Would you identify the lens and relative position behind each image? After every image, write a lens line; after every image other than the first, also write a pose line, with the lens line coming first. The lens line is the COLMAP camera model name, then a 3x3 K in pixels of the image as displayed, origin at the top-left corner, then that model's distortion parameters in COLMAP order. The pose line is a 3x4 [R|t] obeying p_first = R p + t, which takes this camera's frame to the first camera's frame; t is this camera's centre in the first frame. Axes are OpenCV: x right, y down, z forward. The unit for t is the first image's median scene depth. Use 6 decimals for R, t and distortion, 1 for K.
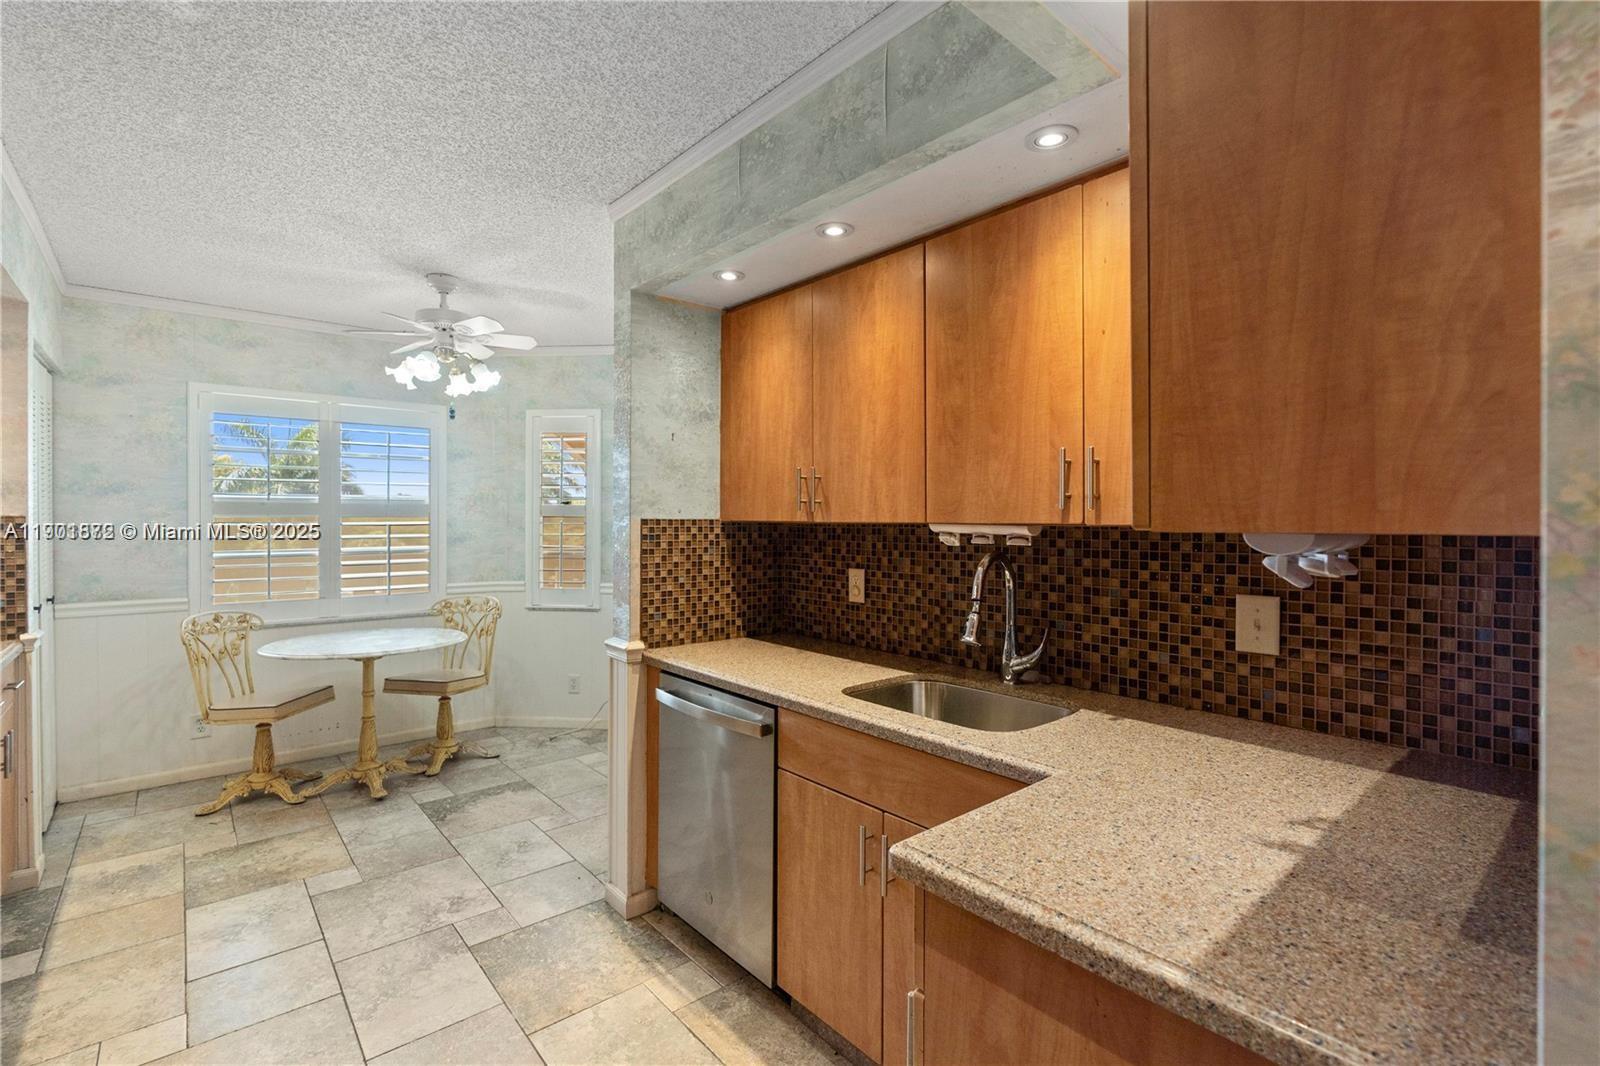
lens RADIAL K [[727.2, 0, 800.1], [0, 727.2, 524.2], [0, 0, 1]] dist [-0.010164, 0.004446]
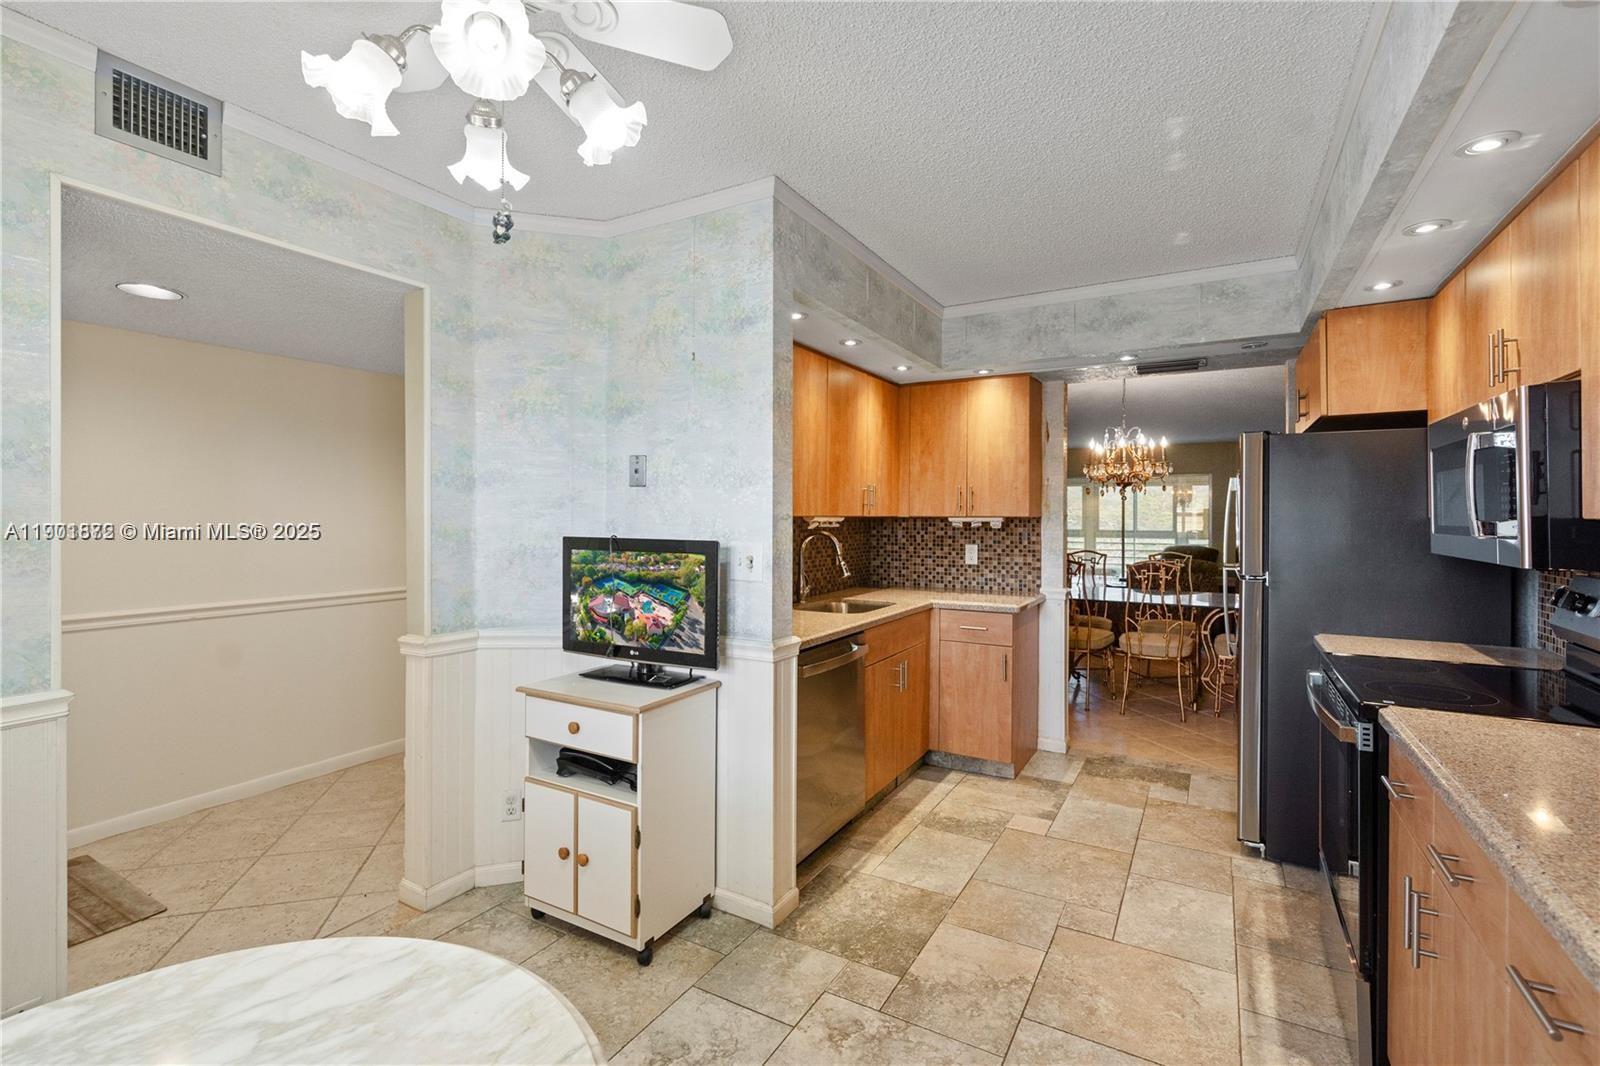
lens RADIAL K [[727.2, 0, 788.0], [0, 727.2, 504.4], [0, 0, 1]] dist [-0.010164, 0.004446]
pose [[-0.320512, 0.011453, 0.947175, -1.405719], [0.007820, 0.999925, -0.009445, -0.015589], [-0.947212, 0.004380, -0.320577, 1.552286]]
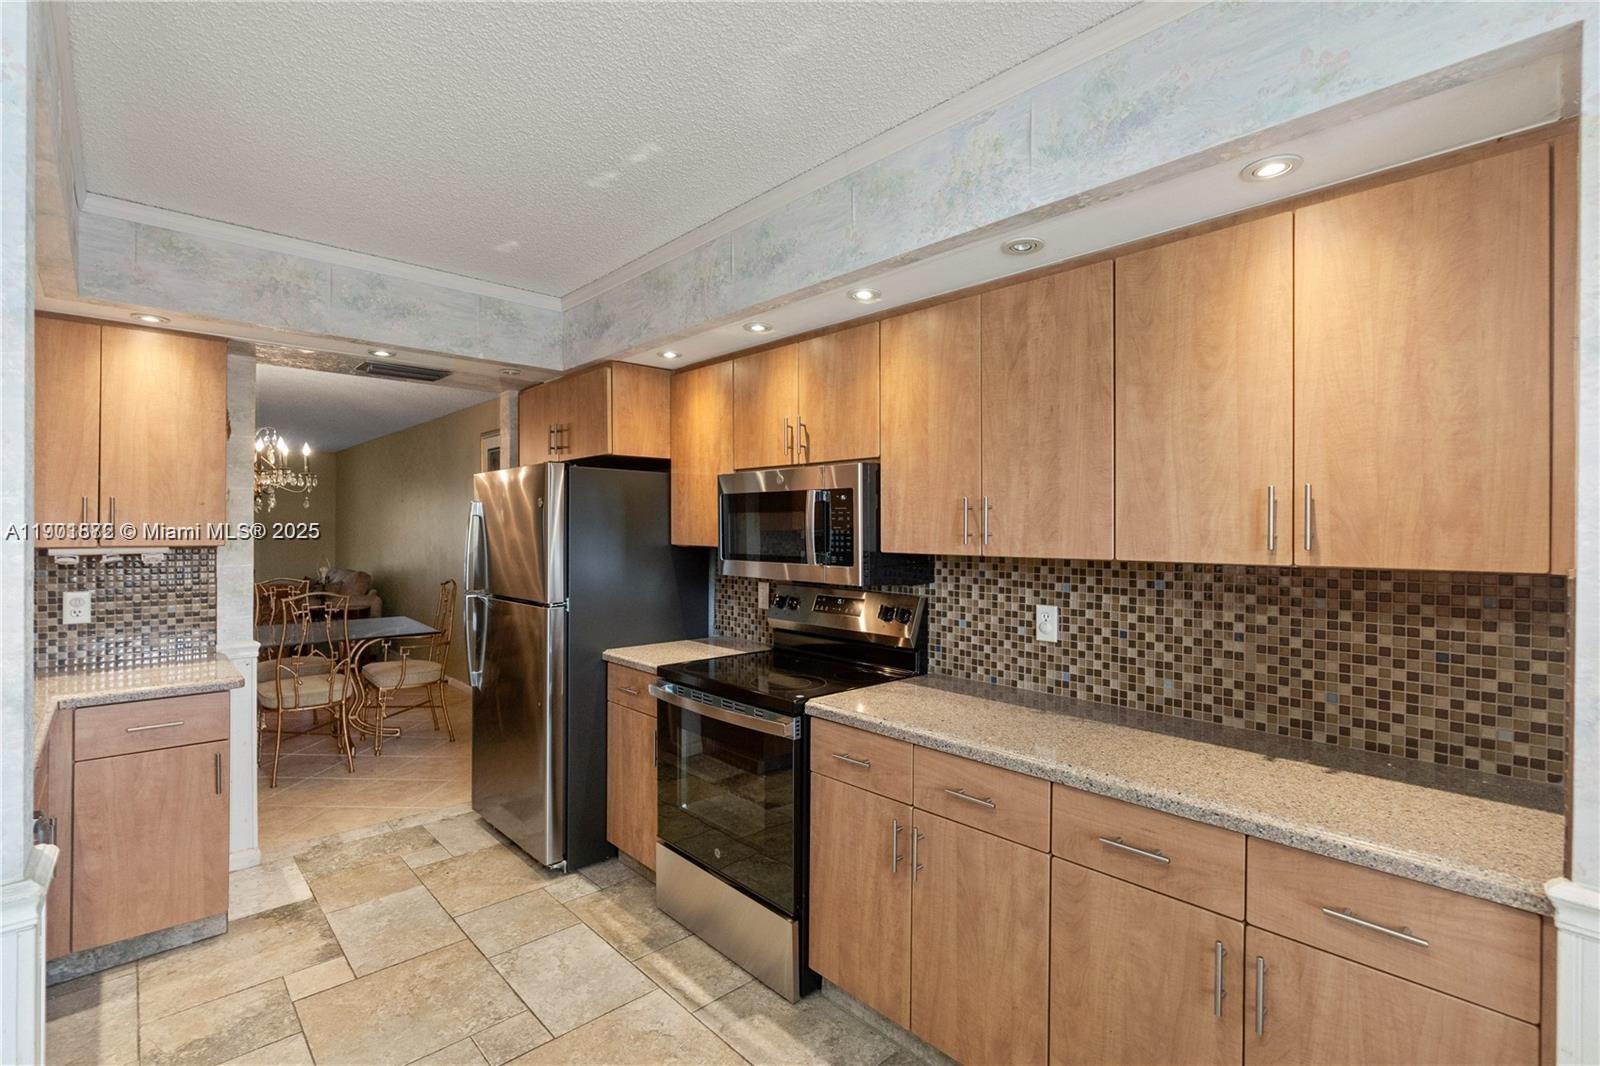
lens RADIAL K [[727.2, 0, 809.9], [0, 727.2, 525.0], [0, 0, 1]] dist [-0.010164, 0.004446]
pose [[-0.999040, -0.007854, -0.043098, -0.810404], [-0.008140, 0.999946, 0.006471, -0.051566], [0.043044, 0.006816, -0.999050, 1.705372]]
